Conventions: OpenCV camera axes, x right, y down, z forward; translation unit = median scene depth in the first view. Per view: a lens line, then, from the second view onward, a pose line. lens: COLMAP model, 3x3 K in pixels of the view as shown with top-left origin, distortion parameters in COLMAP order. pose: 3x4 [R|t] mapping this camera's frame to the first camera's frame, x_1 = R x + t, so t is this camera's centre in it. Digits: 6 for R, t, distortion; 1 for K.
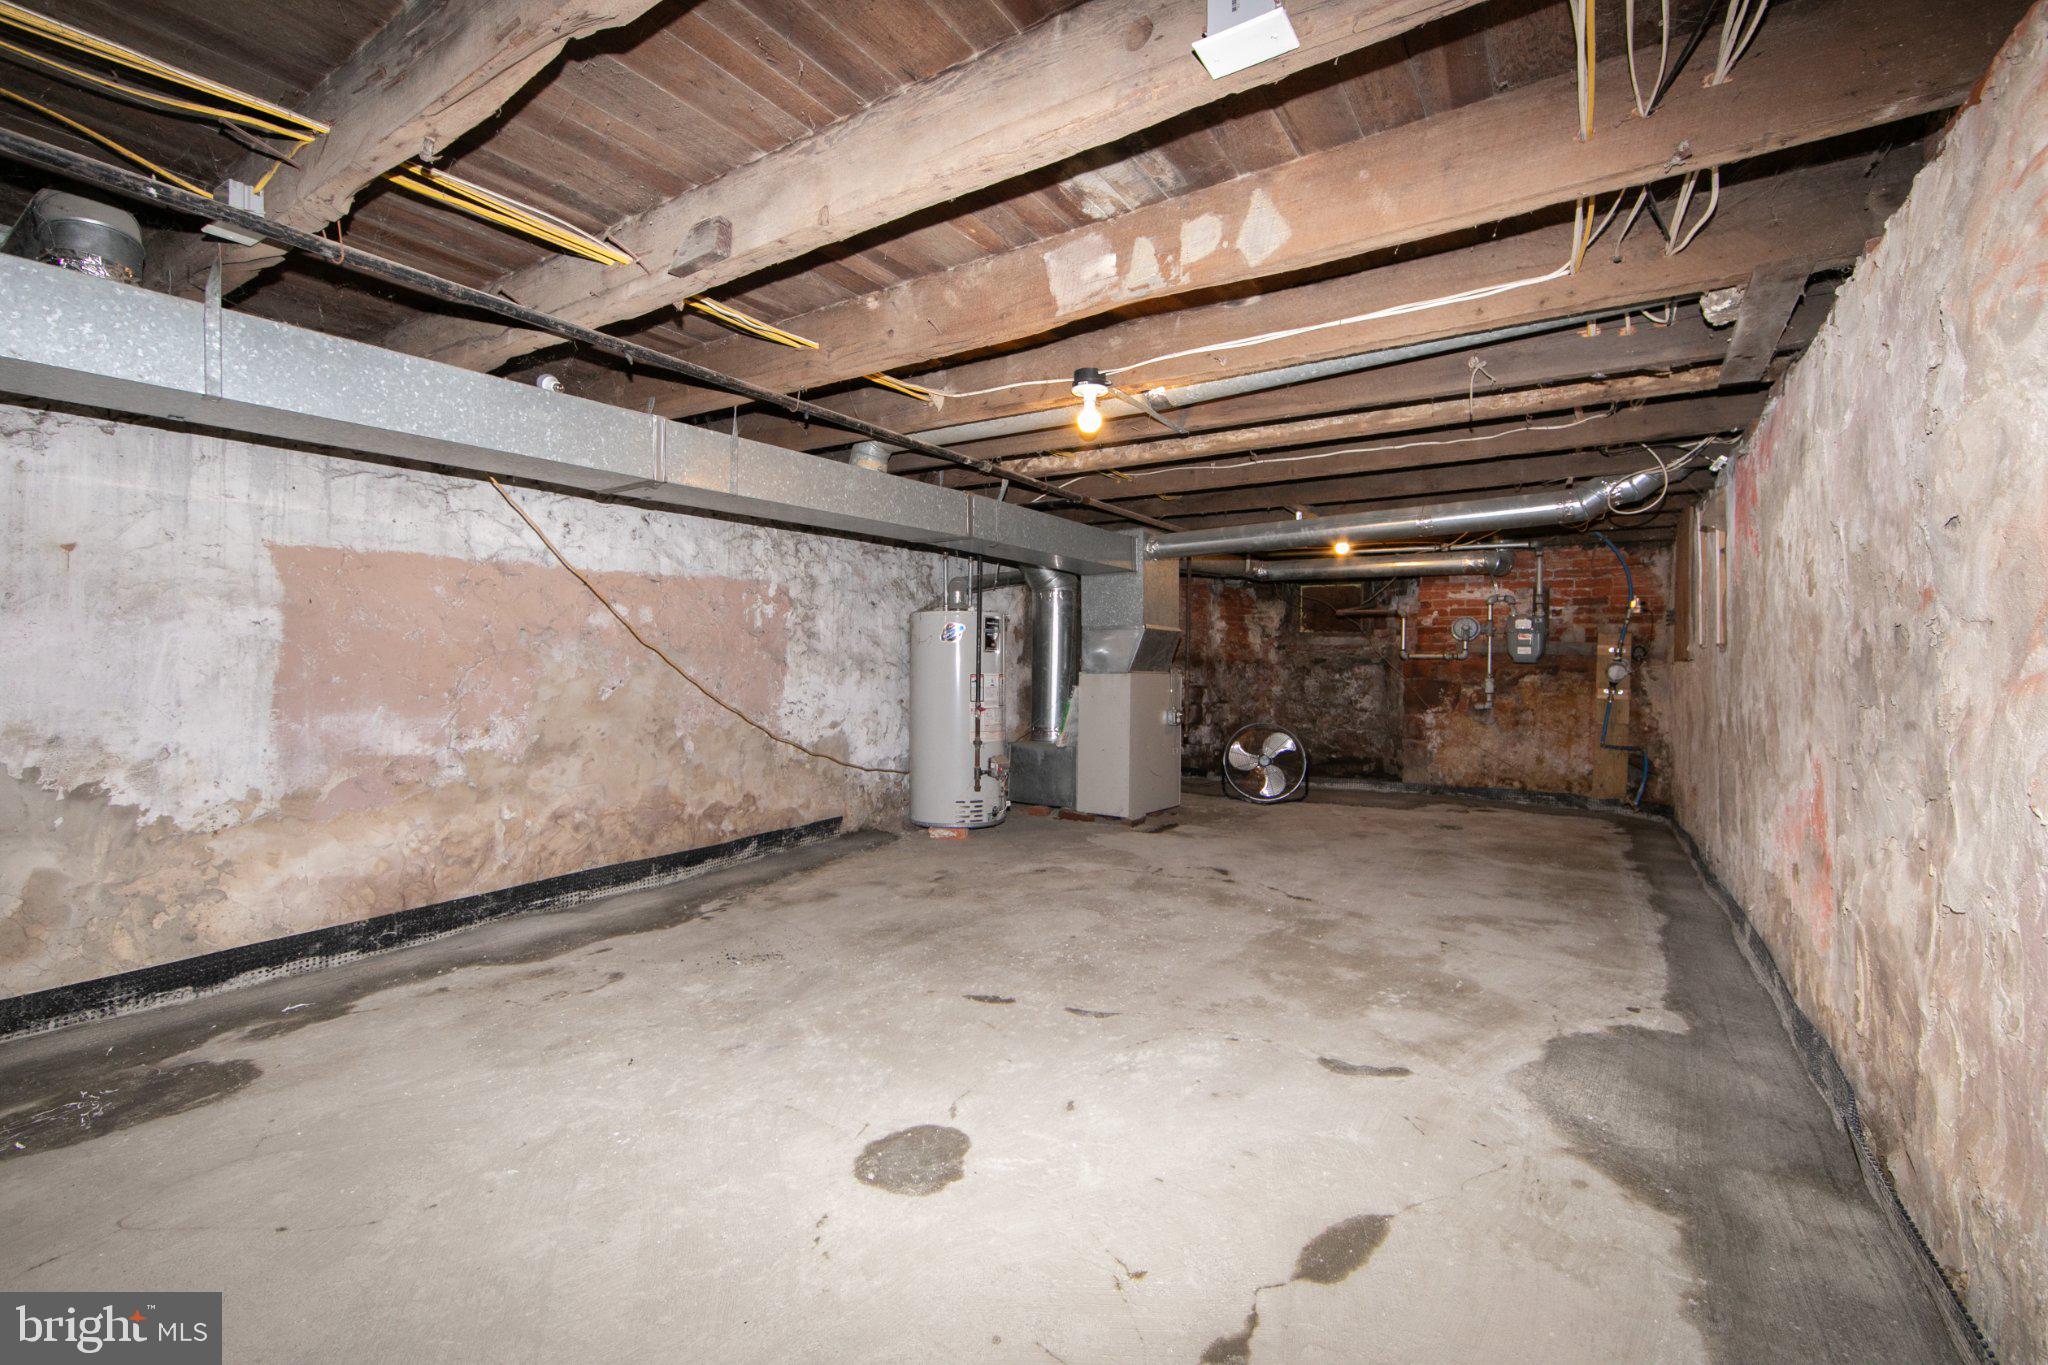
lens RADIAL K [[797.6, 0, 1054.8], [0, 797.6, 646.7], [0, 0, 1]] dist [-0.006403, 0.000549]
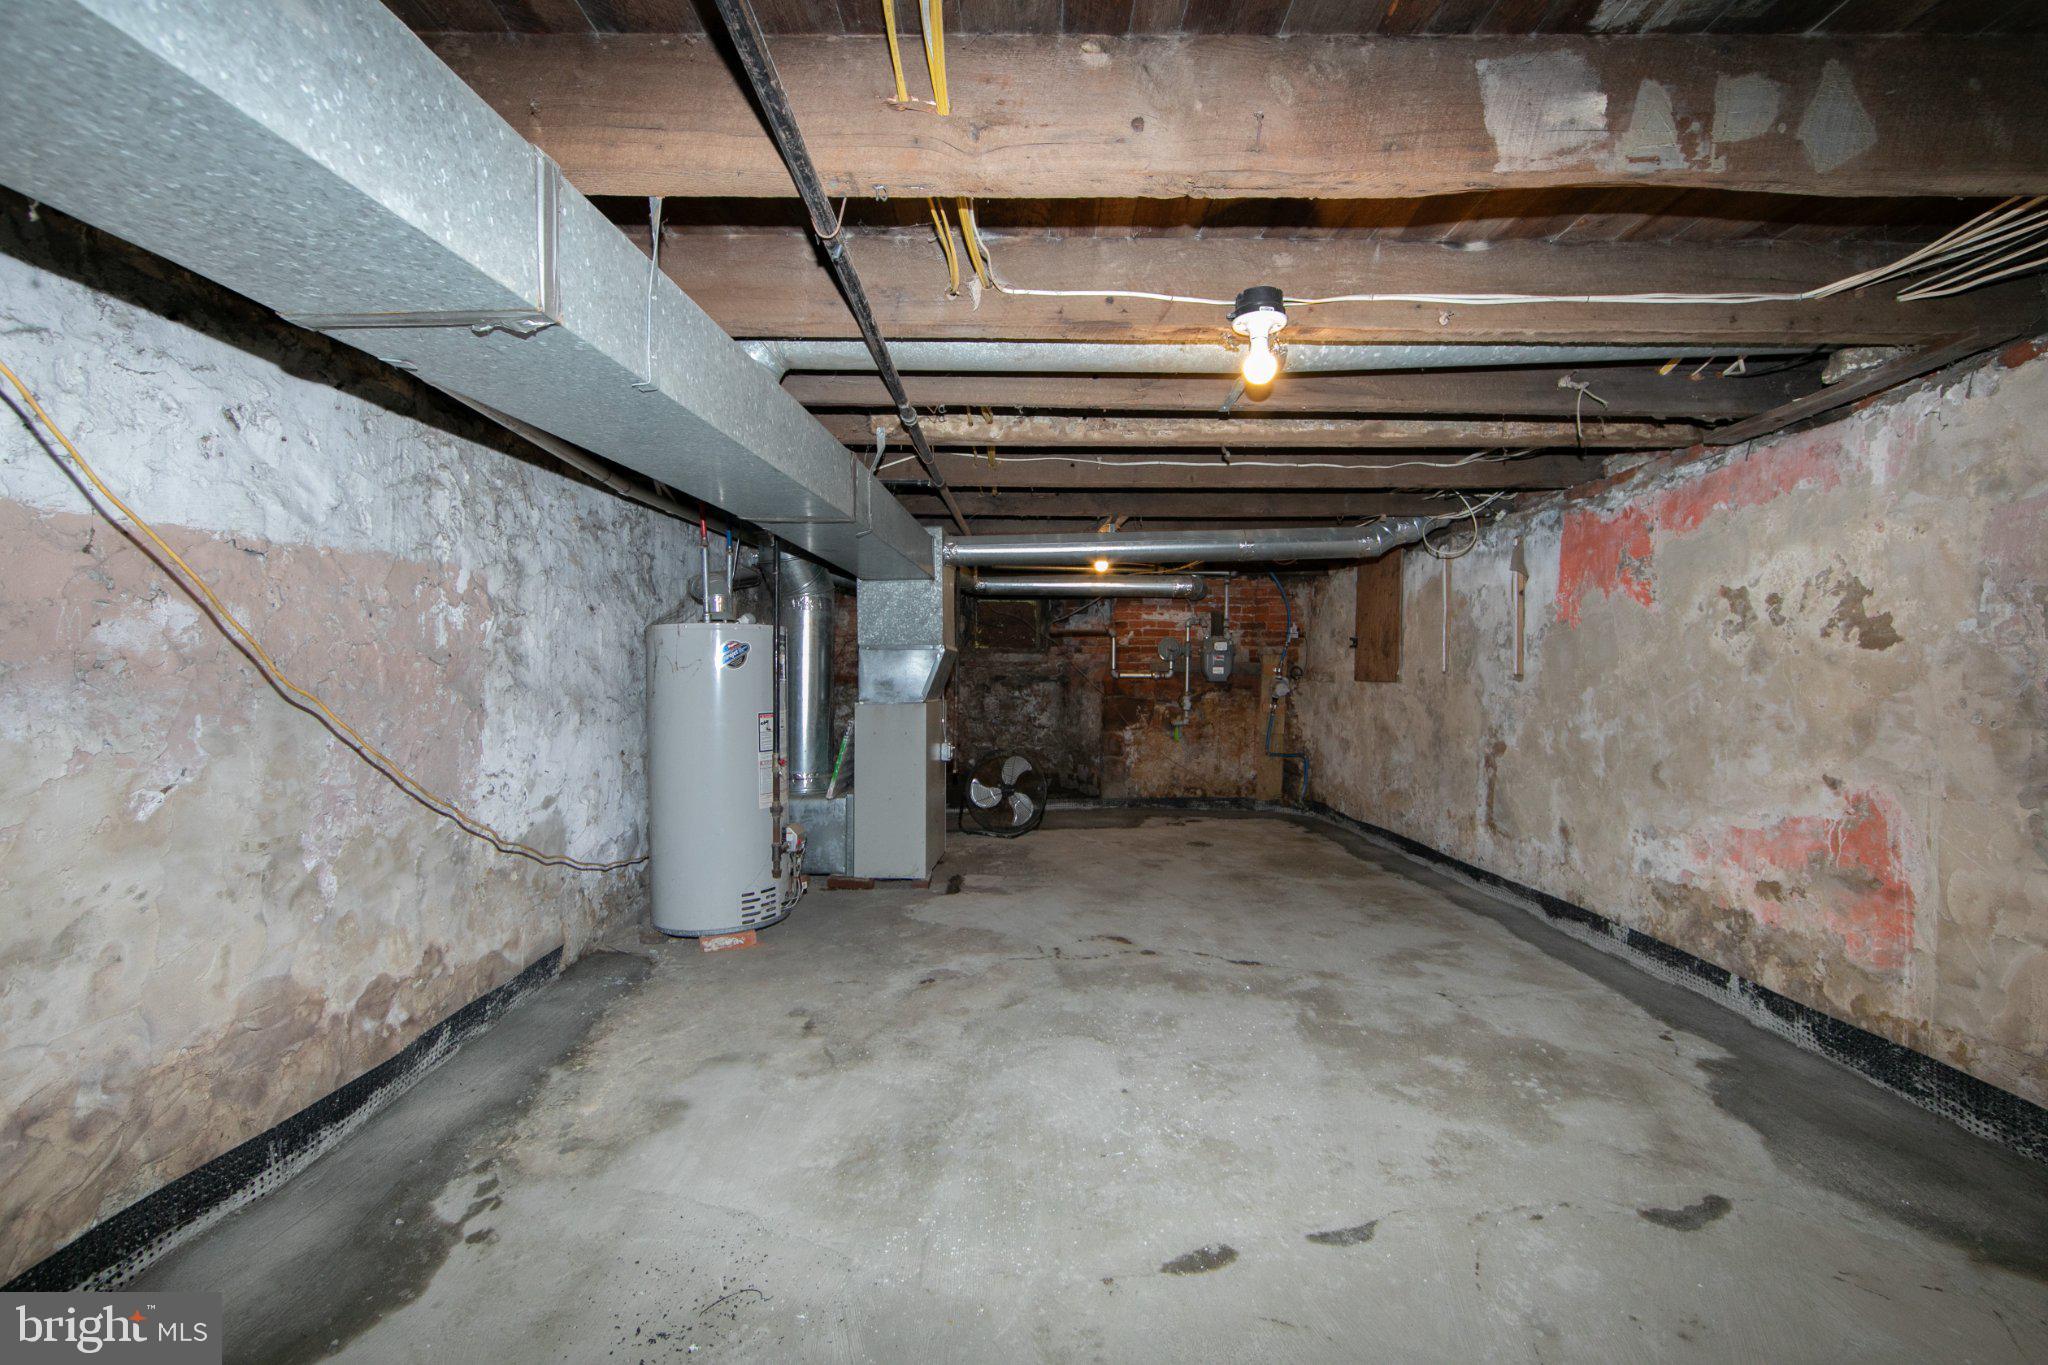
lens RADIAL K [[797.6, 0, 1026.1], [0, 797.6, 681.6], [0, 0, 1]] dist [-0.006403, 0.000549]
pose [[0.864636, -0.009837, 0.502302, -0.301411], [-0.007236, 0.999461, 0.032029, -0.021459], [-0.502346, -0.031328, 0.864099, 0.316723]]
